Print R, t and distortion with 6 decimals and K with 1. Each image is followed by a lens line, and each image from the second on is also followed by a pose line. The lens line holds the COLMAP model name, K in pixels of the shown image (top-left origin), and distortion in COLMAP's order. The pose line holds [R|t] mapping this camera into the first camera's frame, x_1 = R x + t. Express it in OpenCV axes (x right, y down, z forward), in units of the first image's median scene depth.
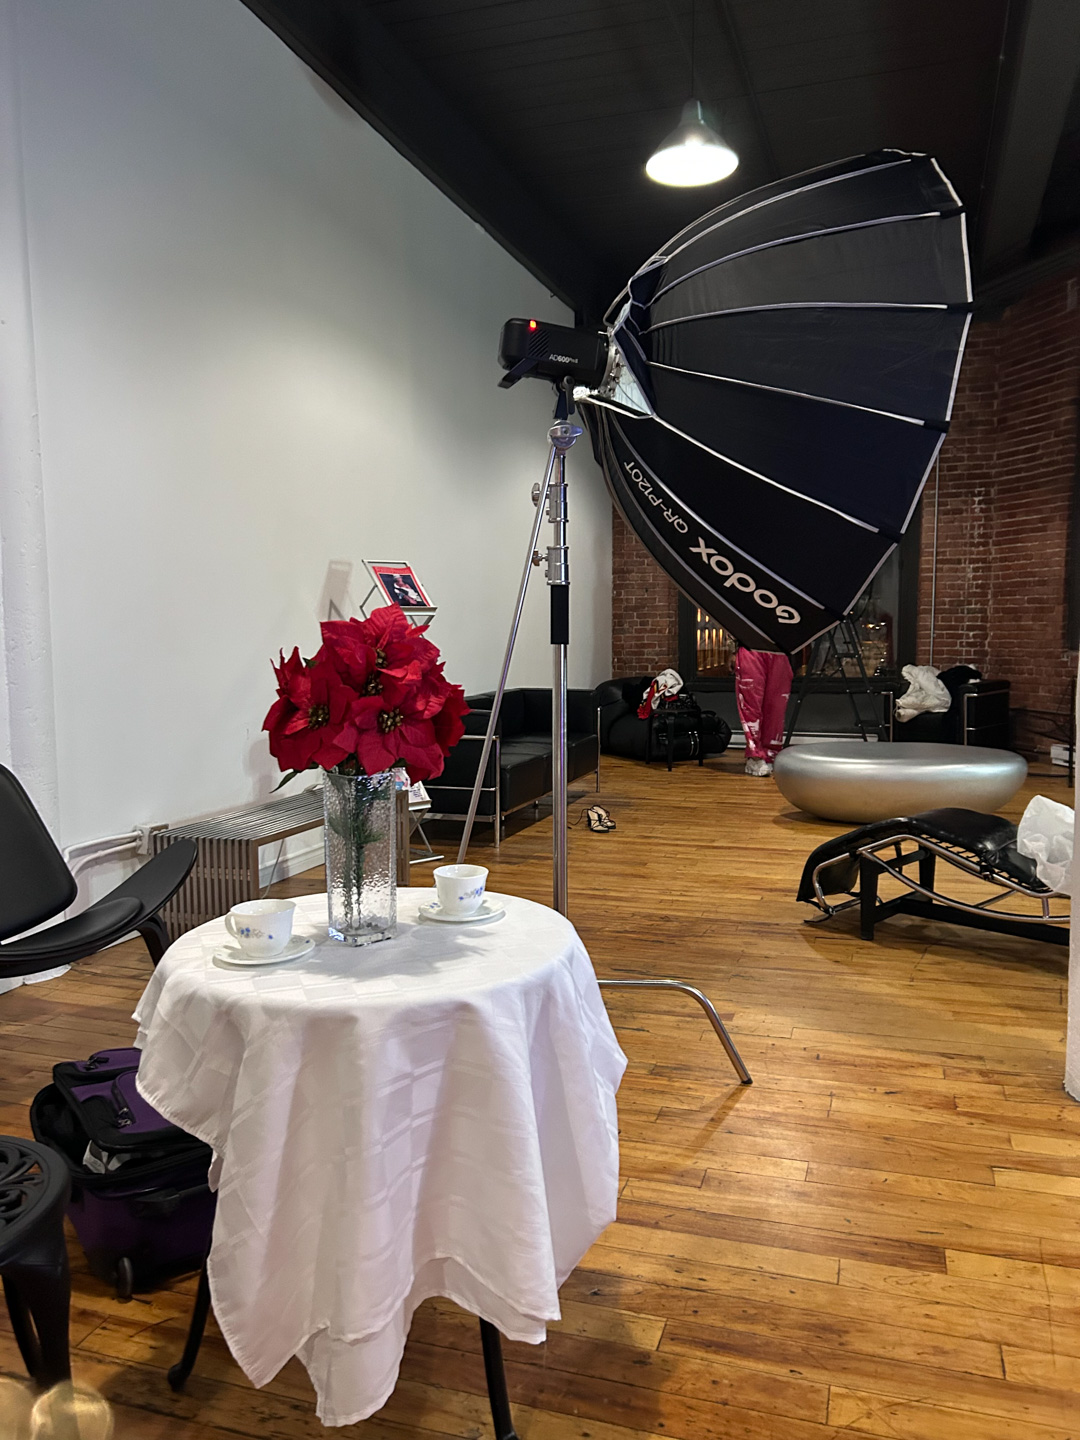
lens RADIAL K [[1076.7, 0, 540.0], [0, 1076.7, 720.0], [0, 0, 1]] dist [0.093445, -0.151989]
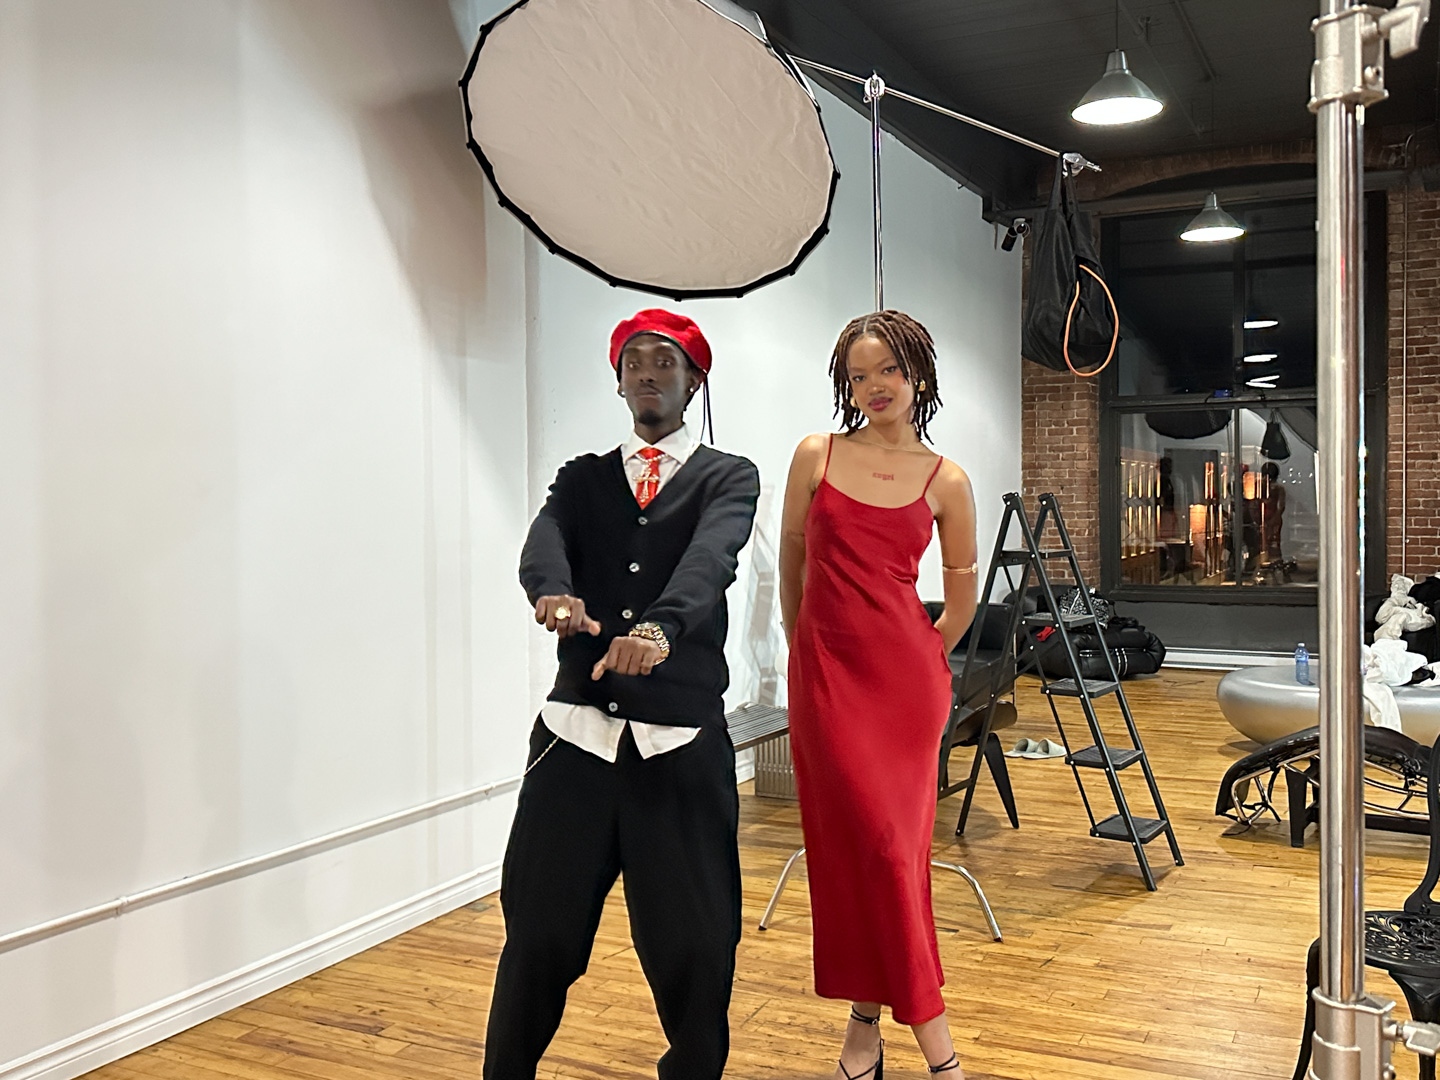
lens RADIAL K [[1344.5, 0, 718.9], [0, 1344.5, 531.7], [0, 0, 1]] dist [0.139333, -0.257559]
pose [[0.990116, -0.001572, -0.140244, -0.029937], [-0.007292, 0.998008, -0.062664, -0.013673], [0.140063, 0.063068, 0.988132, -0.170625]]
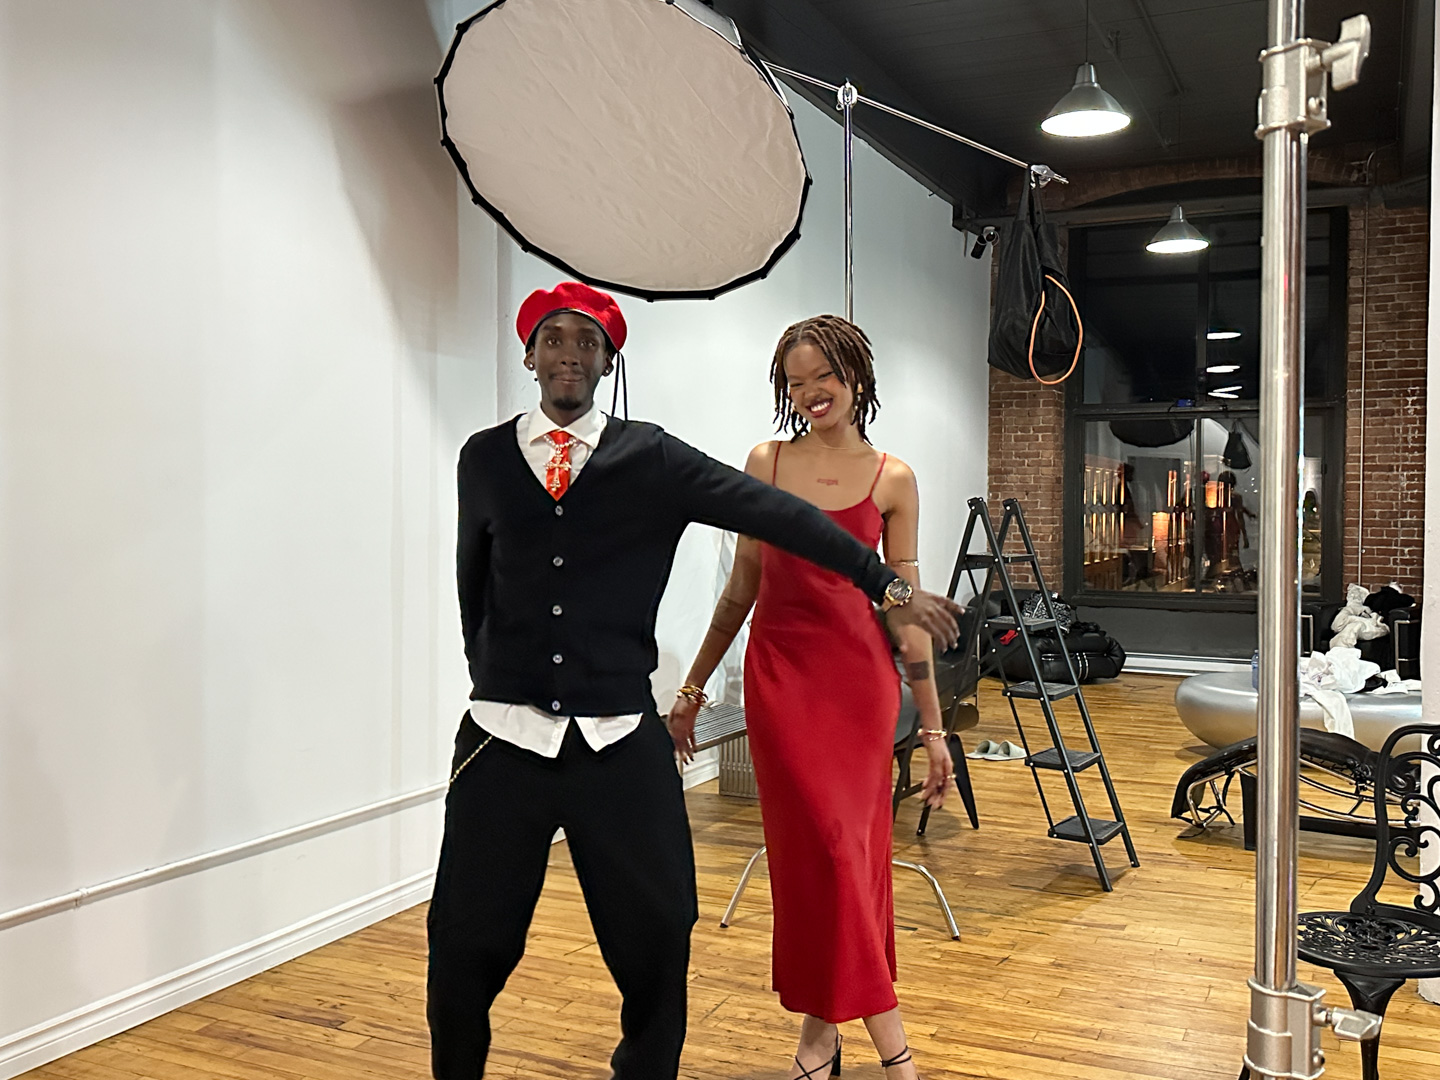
lens RADIAL K [[1342.2, 0, 724.3], [0, 1342.2, 527.1], [0, 0, 1]] dist [0.154973, -0.299871]
pose [[0.993485, 0.013456, -0.113165, -0.029321], [-0.021093, 0.997560, -0.066559, -0.013321], [0.111993, 0.068512, 0.991344, -0.174699]]
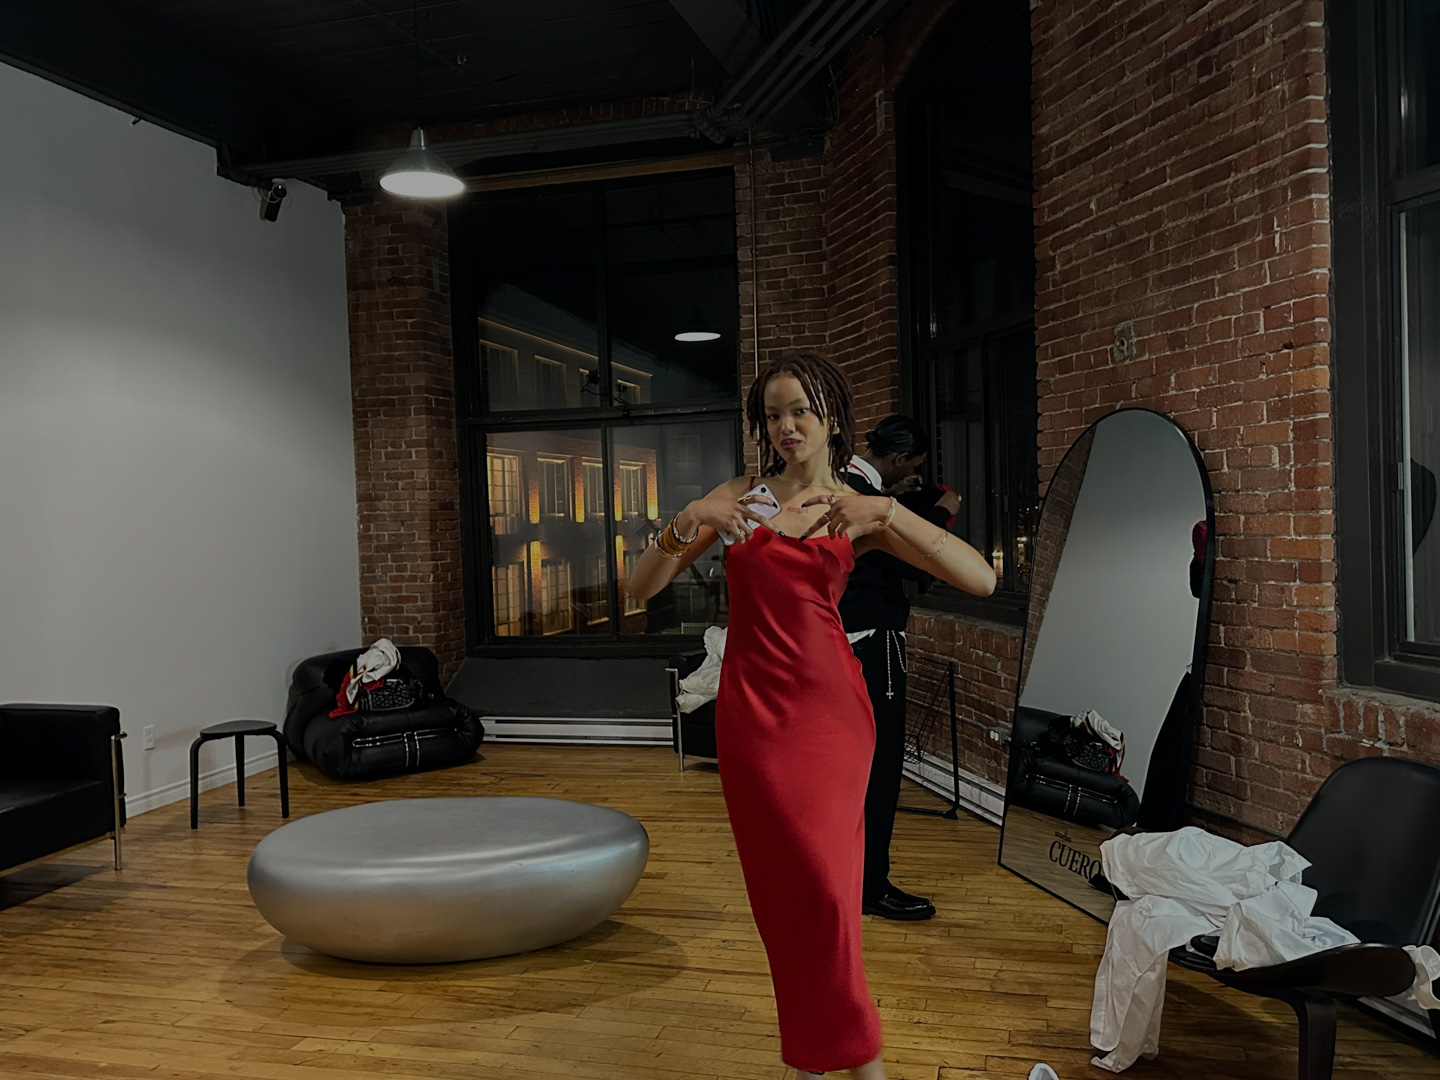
lens RADIAL K [[1176.0, 0, 716.8], [0, 1176.0, 545.7], [0, 0, 1]] dist [0.138325, -0.240726]
pose [[0.998533, -0.026549, 0.047184, 0.322313], [0.029658, 0.997348, -0.066470, -0.054776], [-0.045294, 0.067772, 0.996672, 0.234976]]
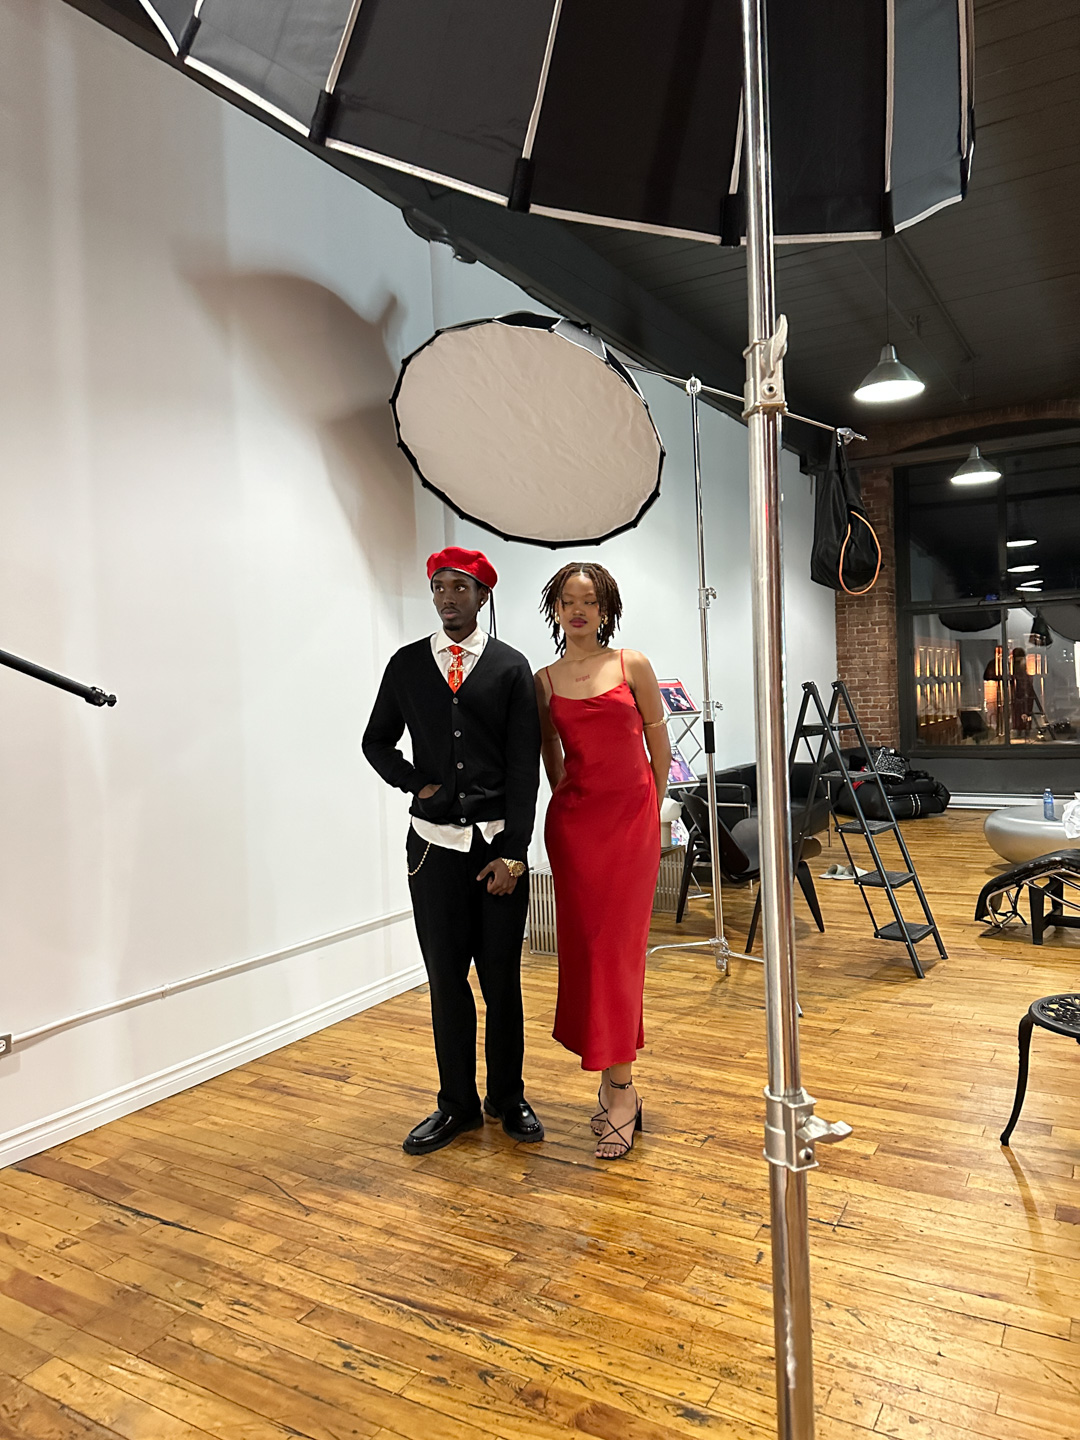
lens RADIAL K [[998.6, 0, 535.9], [0, 998.6, 718.0], [0, 0, 1]] dist [0.130272, -0.233400]
pose [[0.974259, -0.024693, -0.224074, -0.009858], [0.012406, 0.998349, -0.056079, -0.016561], [0.225089, 0.051856, 0.972957, -0.177291]]
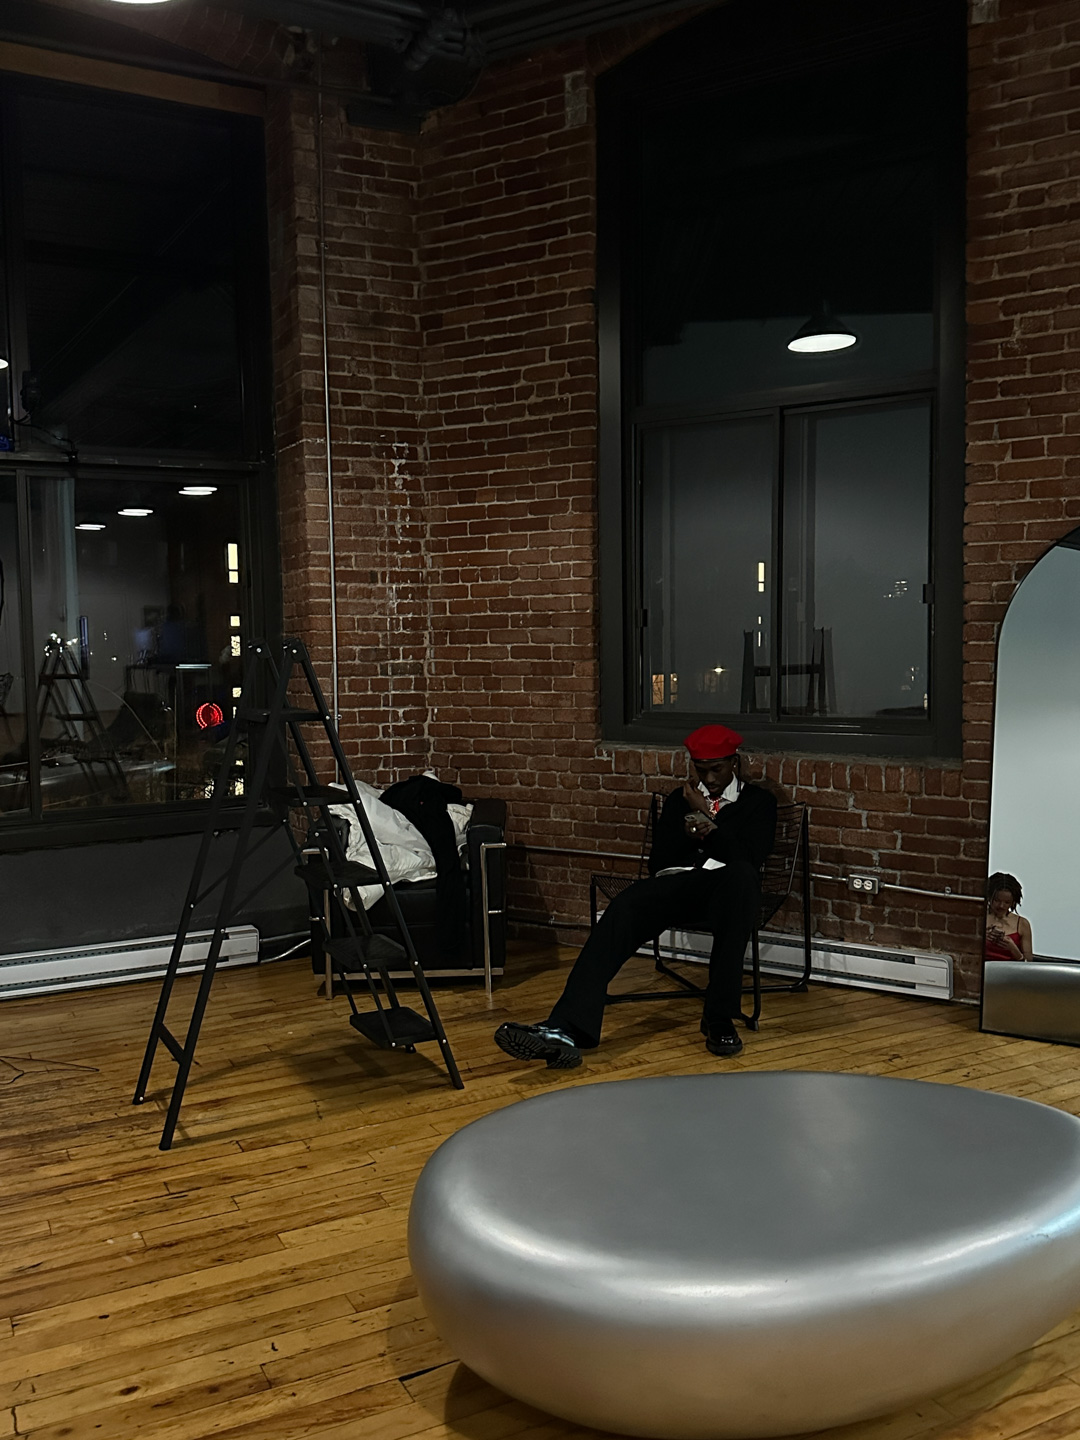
lens RADIAL K [[1238.3, 0, 539.6], [0, 1238.3, 708.9], [0, 0, 1]] dist [0.196044, -0.451278]
pose [[0.698964, -0.046313, 0.713656, 0.004298], [0.074457, 0.997190, -0.008210, -0.076413], [-0.711271, 0.058875, 0.700448, 0.565177]]
